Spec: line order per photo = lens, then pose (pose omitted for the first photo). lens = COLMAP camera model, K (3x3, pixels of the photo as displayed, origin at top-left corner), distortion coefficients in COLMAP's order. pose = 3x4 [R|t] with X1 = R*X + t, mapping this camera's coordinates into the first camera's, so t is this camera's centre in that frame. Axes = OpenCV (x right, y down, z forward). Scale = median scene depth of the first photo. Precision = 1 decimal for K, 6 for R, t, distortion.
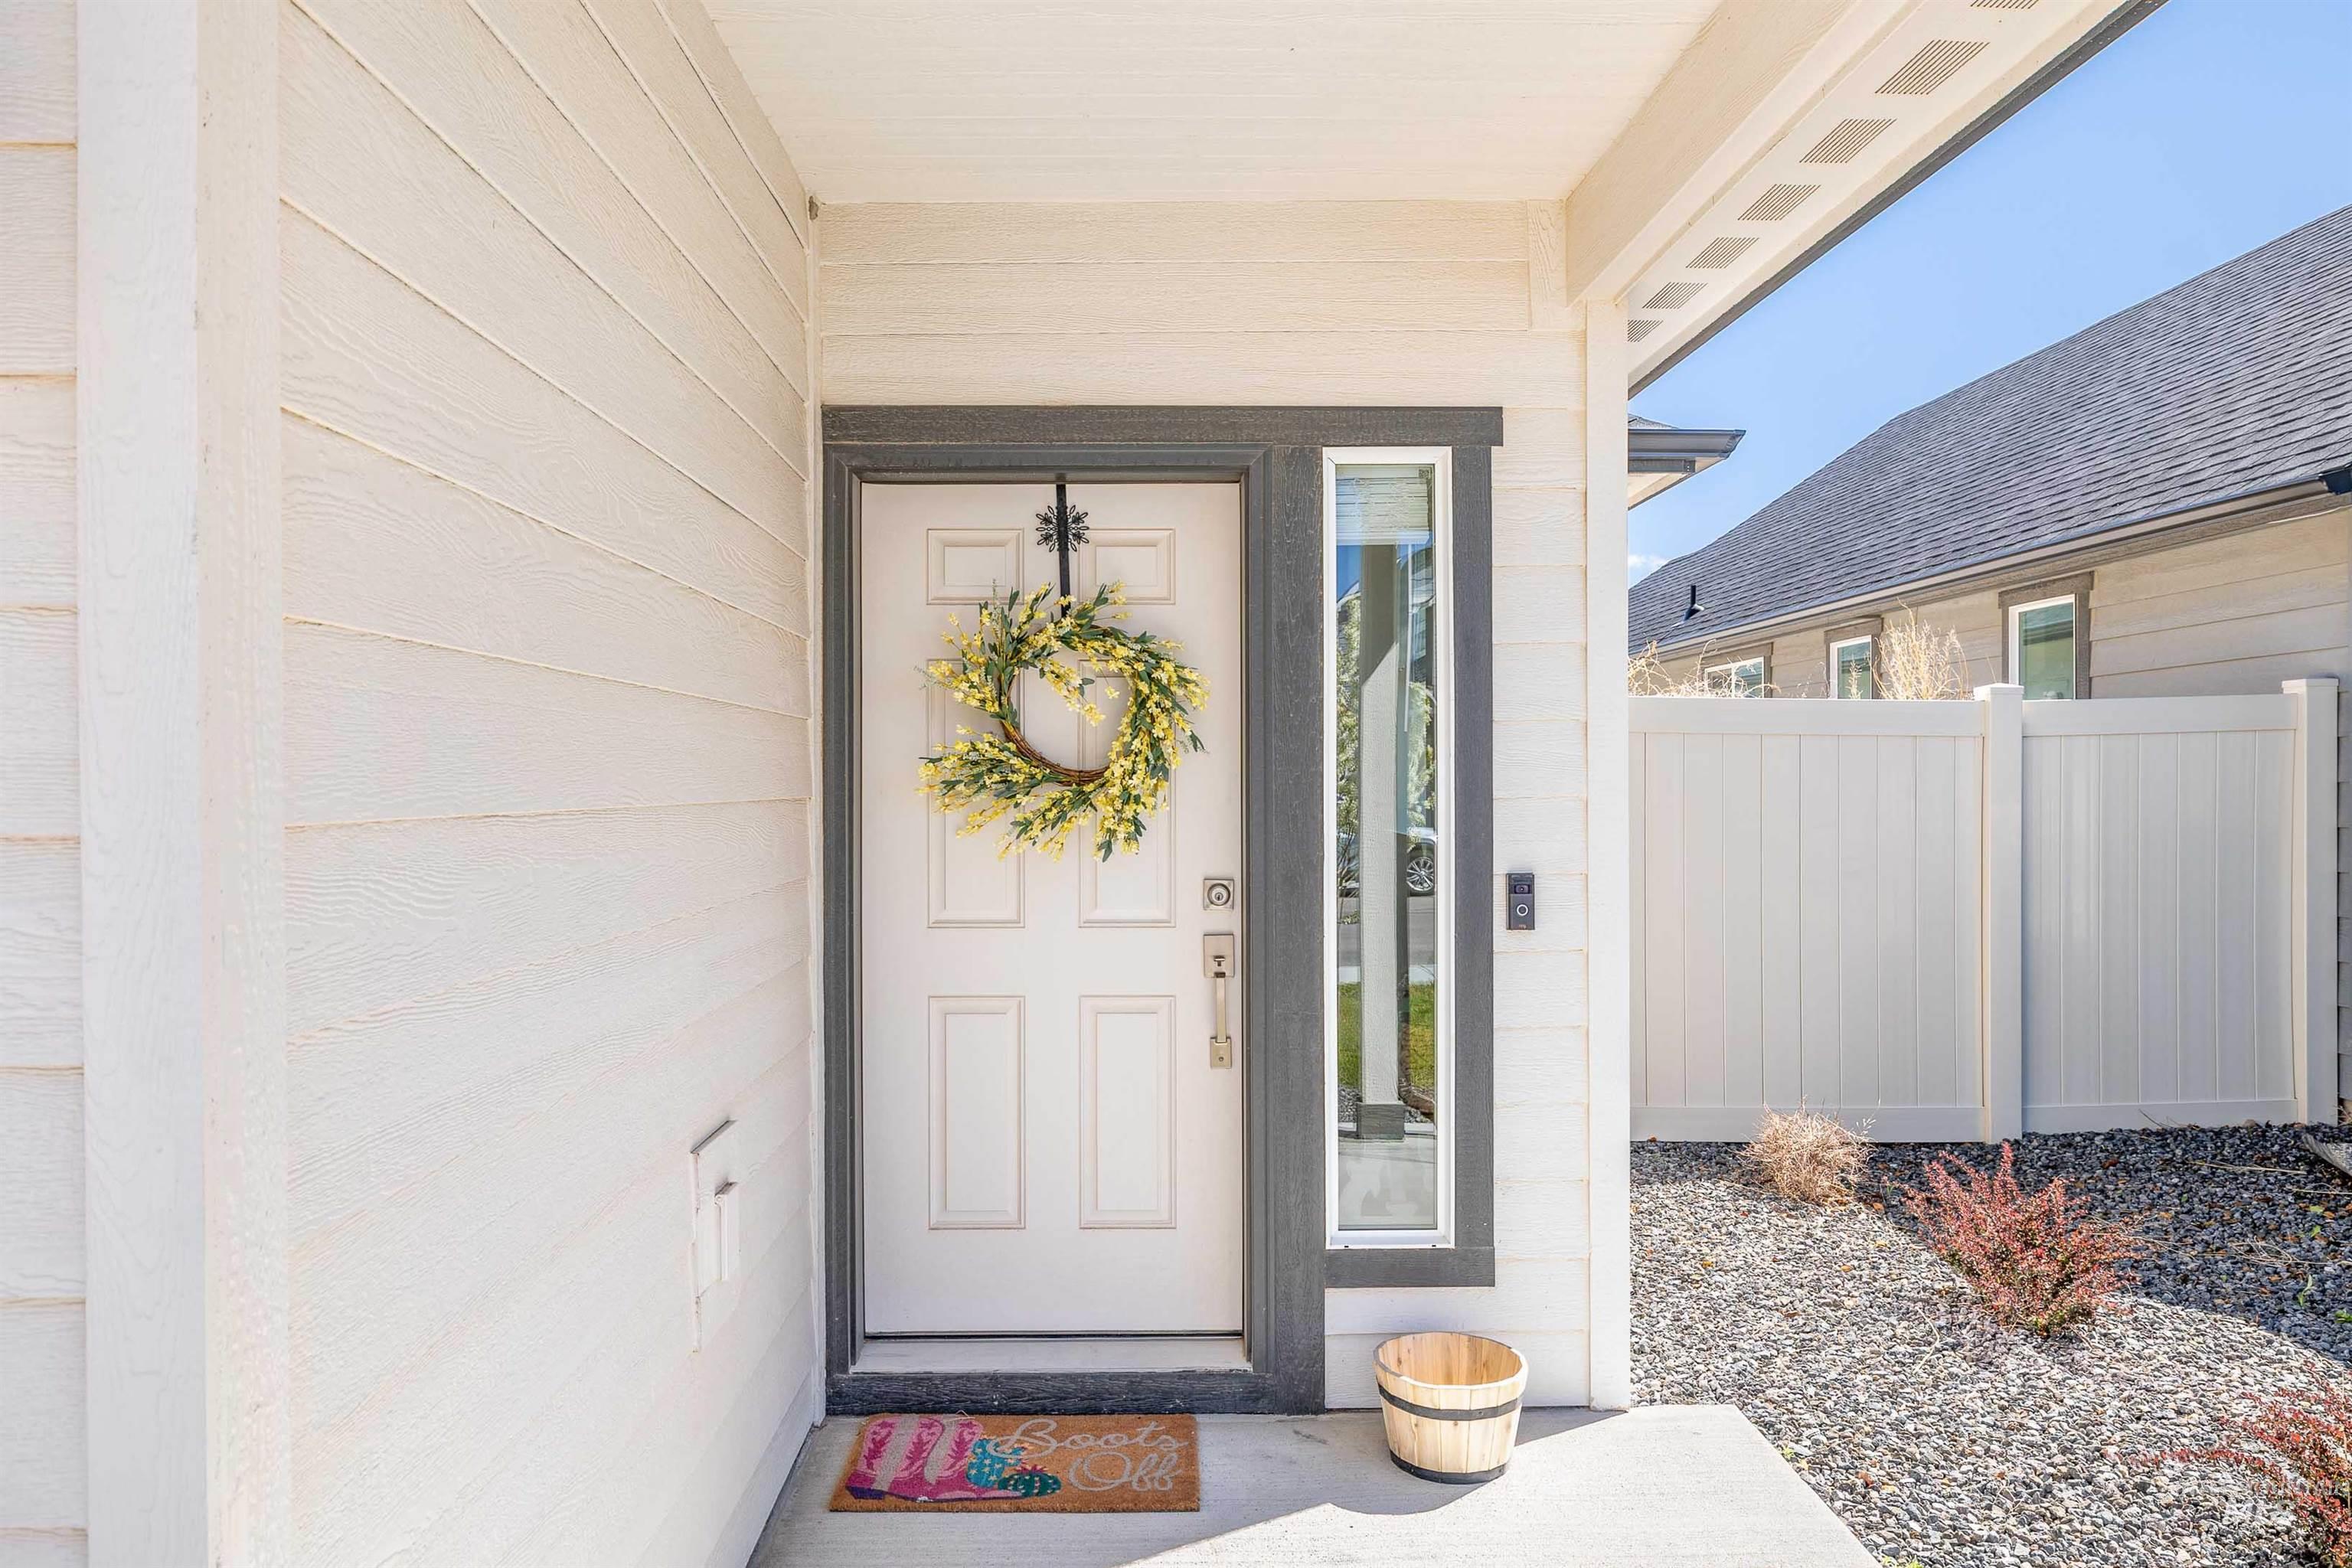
lens RADIAL K [[1644.2, 0, 1175.0], [0, 1644.2, 793.7], [0, 0, 1]] dist [0.002351, 0.000168]
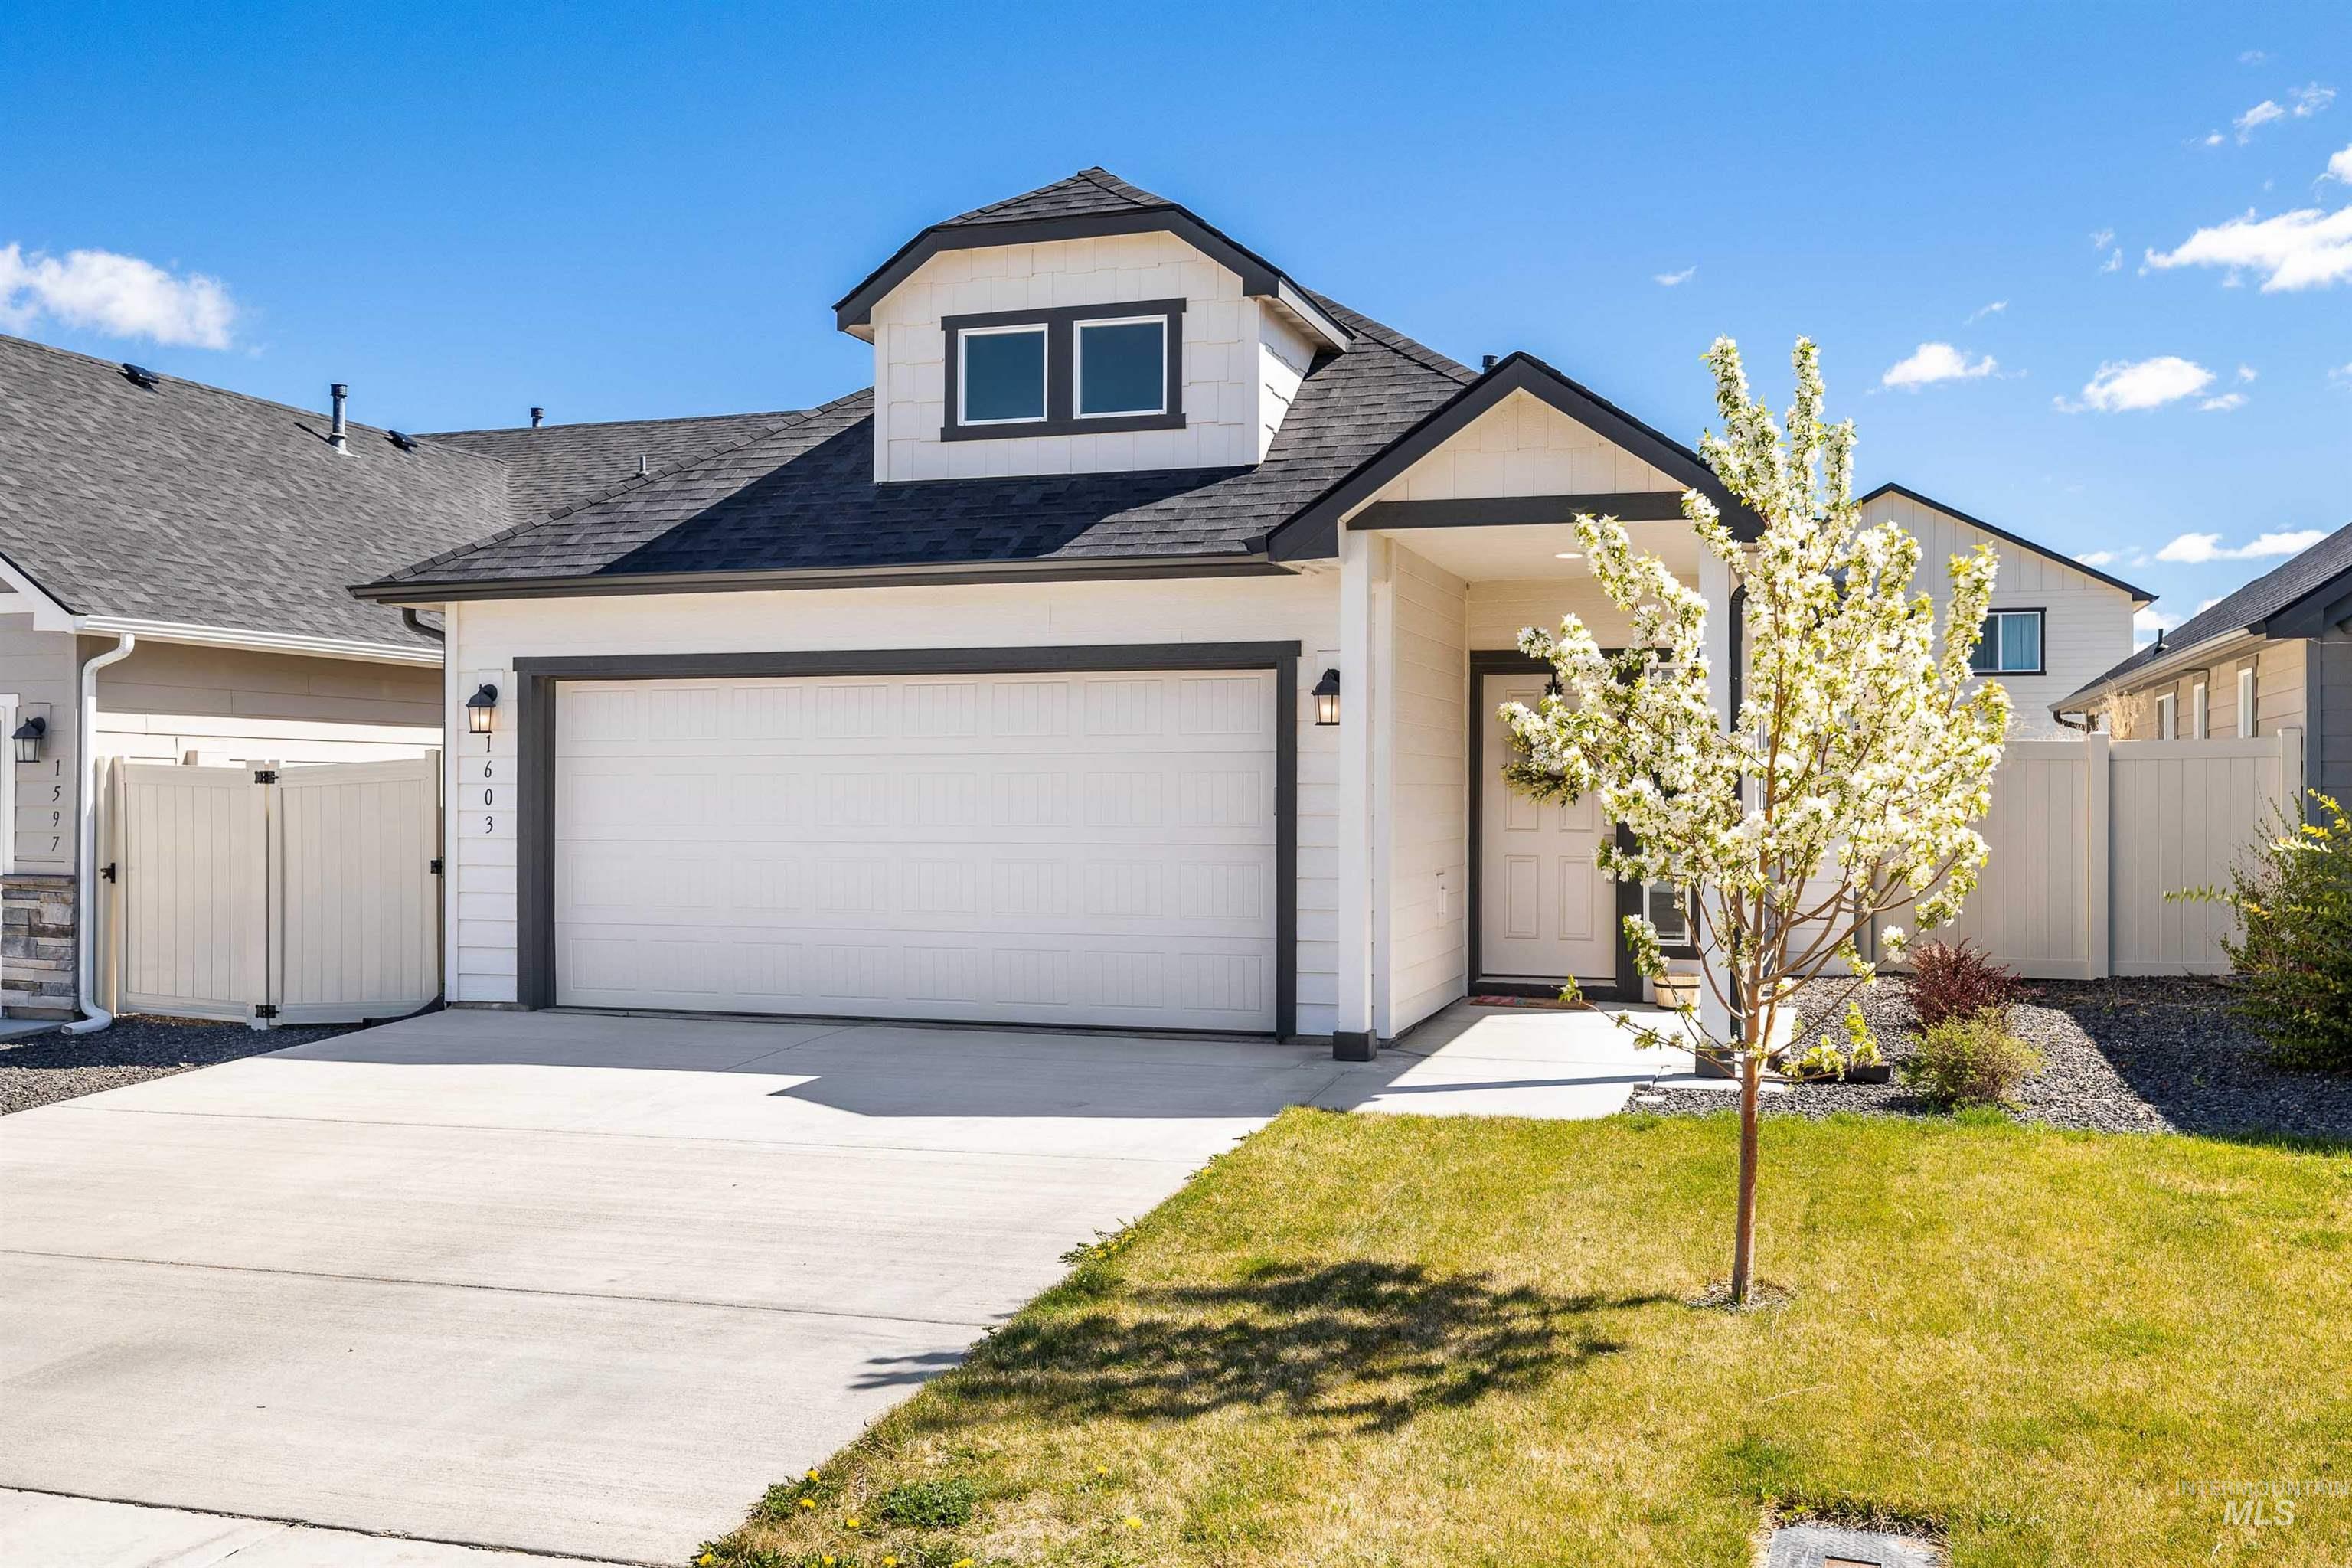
lens RADIAL K [[2105.0, 0, 1178.3], [0, 2105.0, 798.0], [0, 0, 1]] dist [-0.023497, -0.000333]
pose [[0.937424, 0.006815, -0.348122, 0.608862], [-0.006900, 0.999976, 0.000996, 0.024989], [0.348120, 0.001469, 0.937449, -2.710304]]
